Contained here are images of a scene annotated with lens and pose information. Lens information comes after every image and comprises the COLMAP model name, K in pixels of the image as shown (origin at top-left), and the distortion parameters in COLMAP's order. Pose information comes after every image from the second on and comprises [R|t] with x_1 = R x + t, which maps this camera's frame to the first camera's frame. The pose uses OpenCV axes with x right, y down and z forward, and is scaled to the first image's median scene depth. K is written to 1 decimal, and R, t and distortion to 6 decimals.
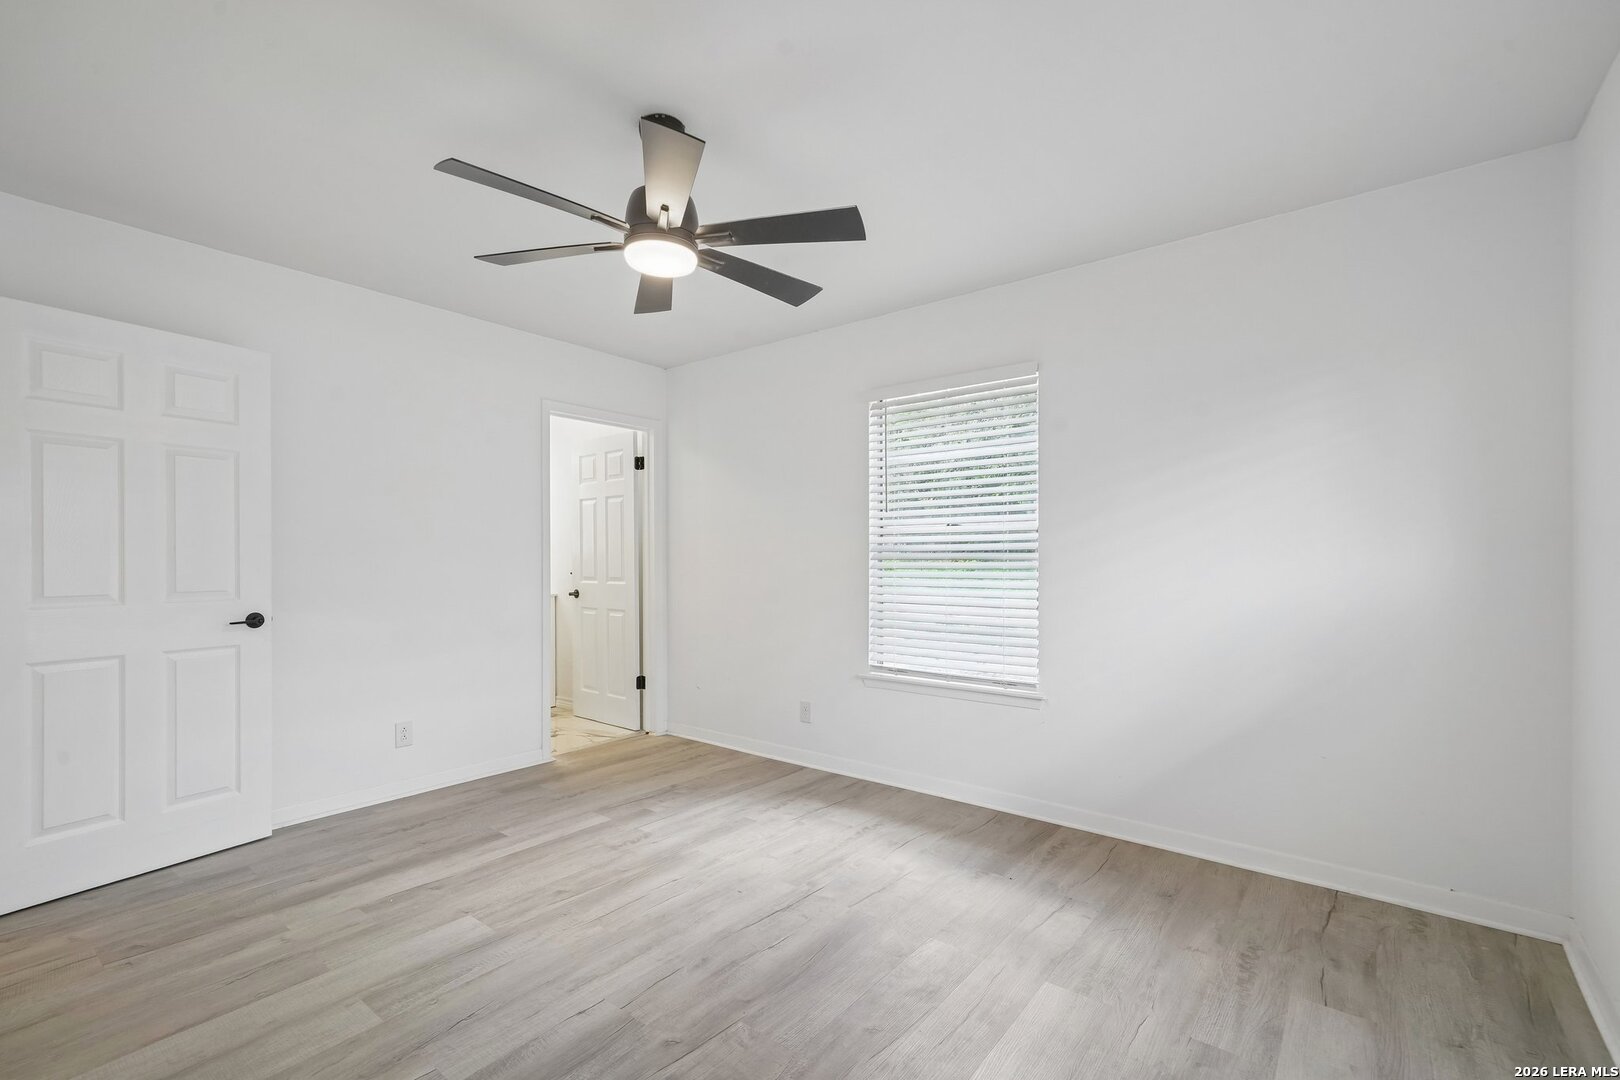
lens RADIAL K [[711.6, 0, 796.5], [0, 711.6, 551.4], [0, 0, 1]] dist [0.011217, 0.001642]
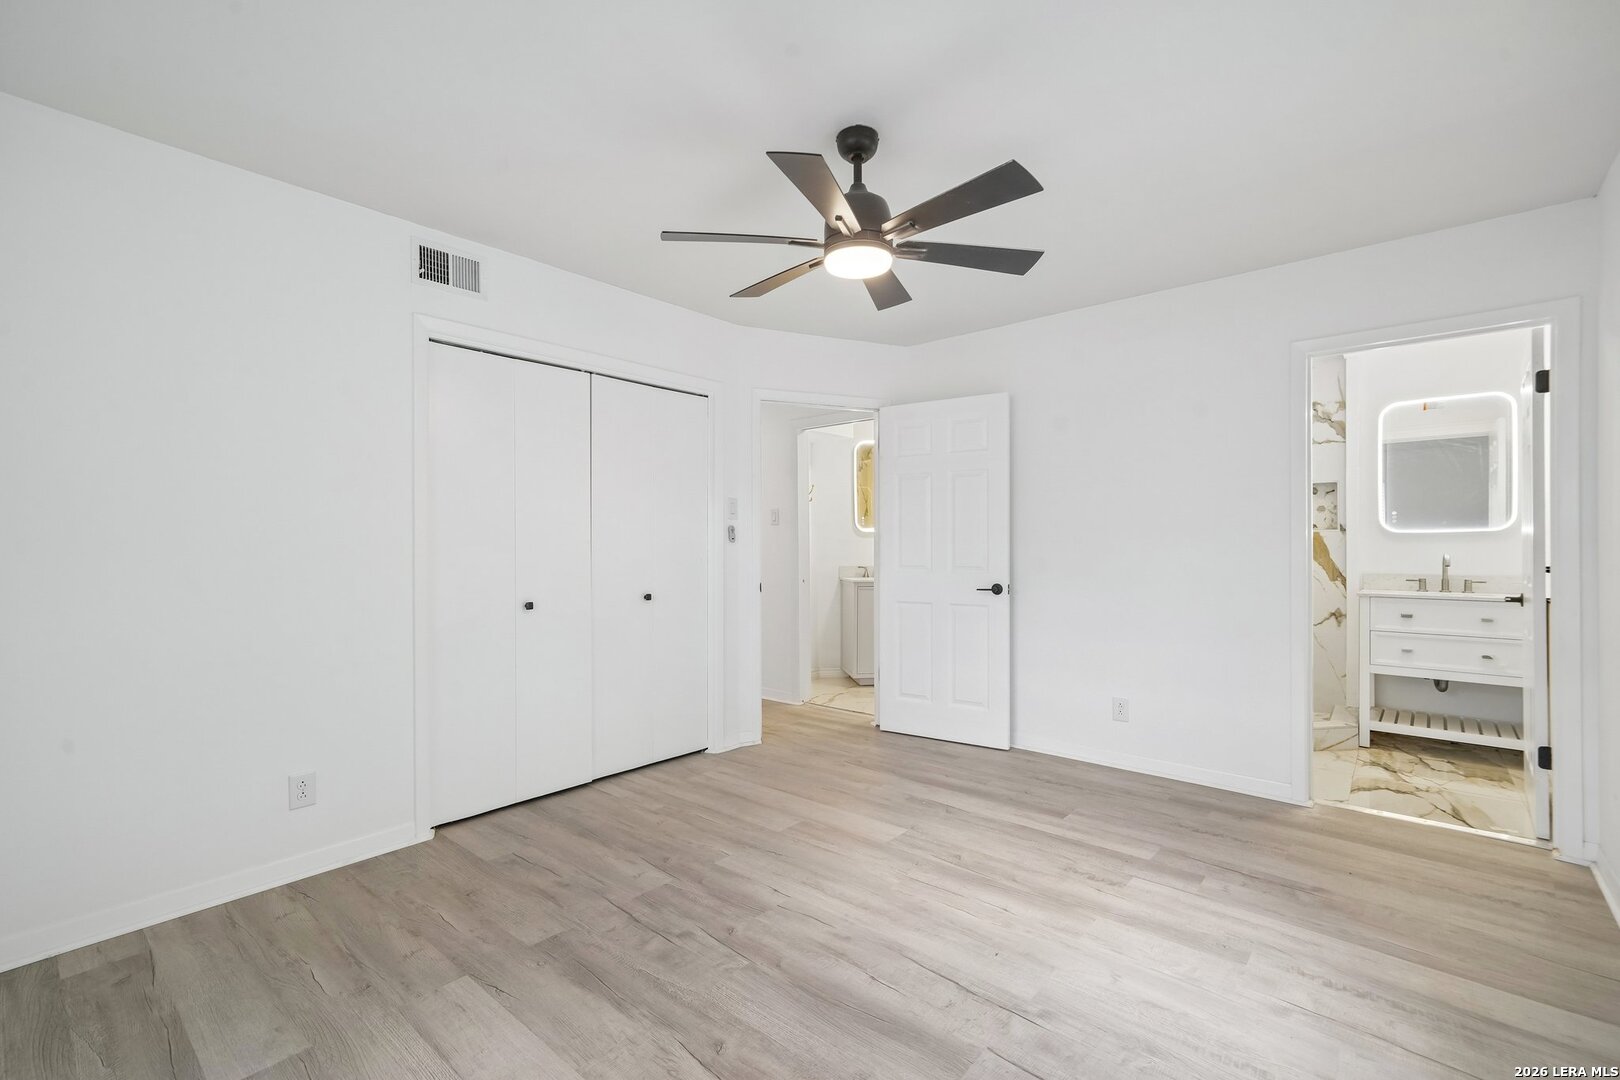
lens RADIAL K [[711.6, 0, 821.7], [0, 711.6, 540.7], [0, 0, 1]] dist [0.011217, 0.001642]
pose [[-0.019817, -0.004479, -0.999794, 0.623531], [0.009529, 0.999944, -0.004669, 0.005988], [0.999758, -0.009619, -0.019773, 0.690209]]
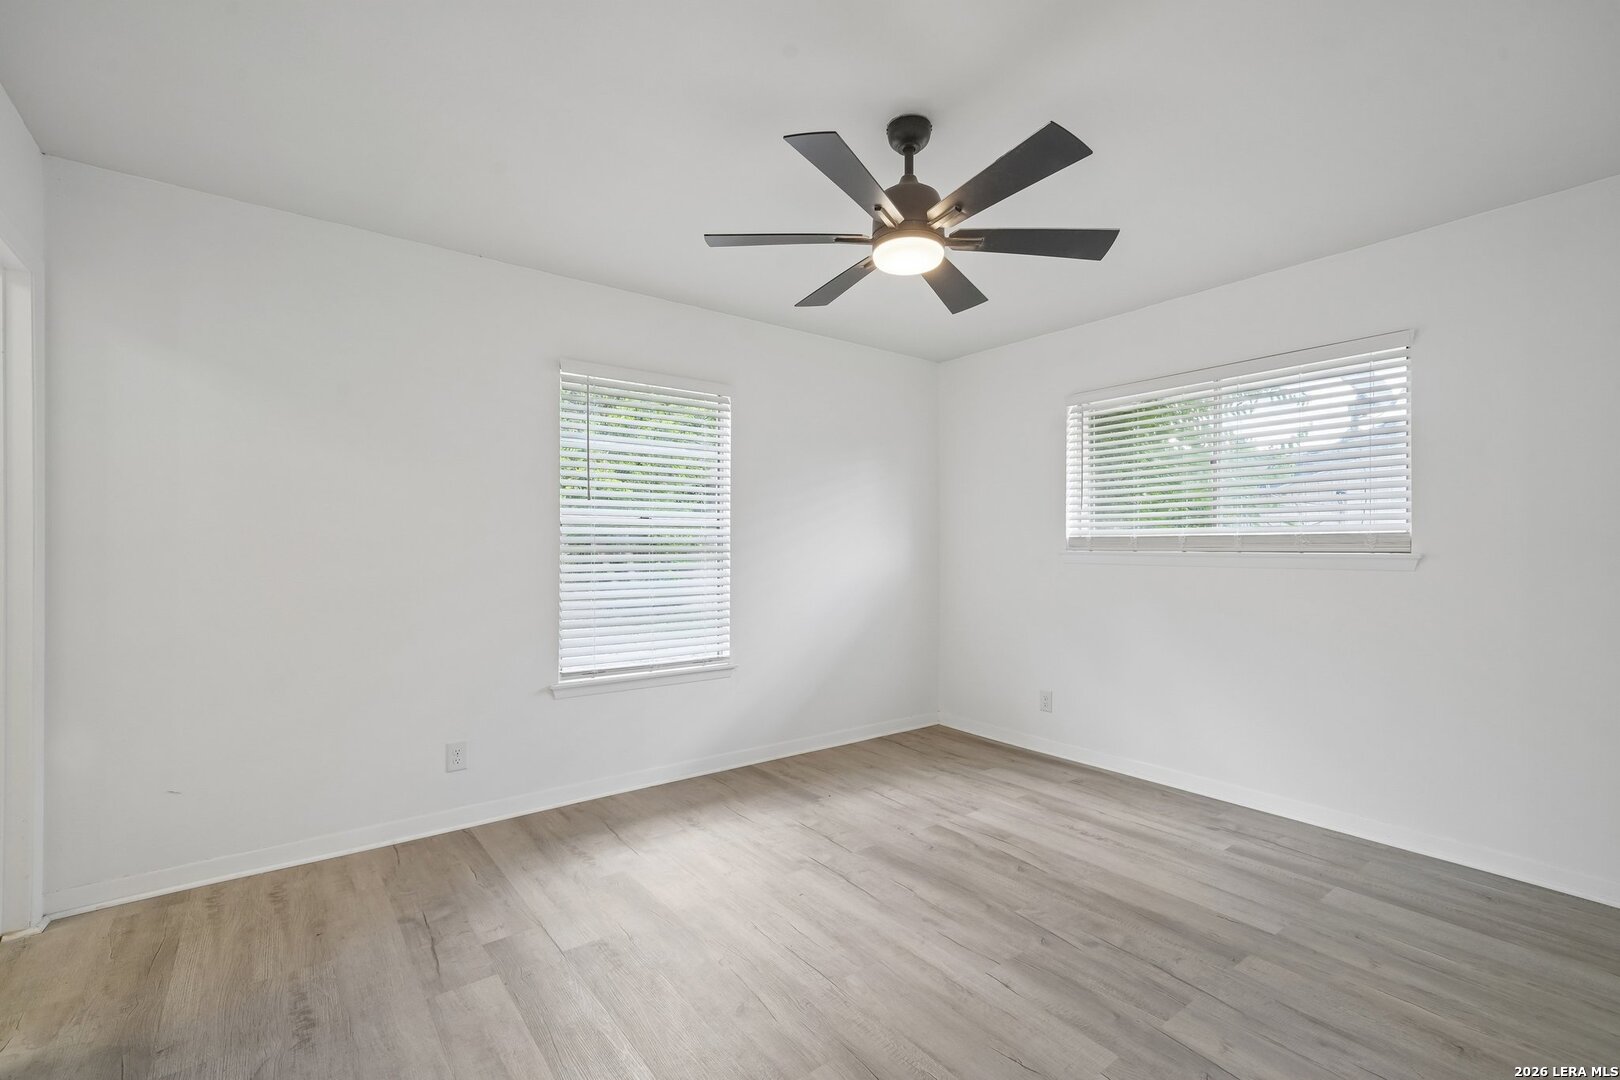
lens RADIAL K [[711.6, 0, 806.4], [0, 711.6, 531.1], [0, 0, 1]] dist [0.011217, 0.001642]
pose [[0.246176, 0.025013, 0.968902, -0.865481], [-0.007650, 0.999686, -0.023864, 0.005172], [-0.969195, -0.001537, 0.246290, 0.634518]]
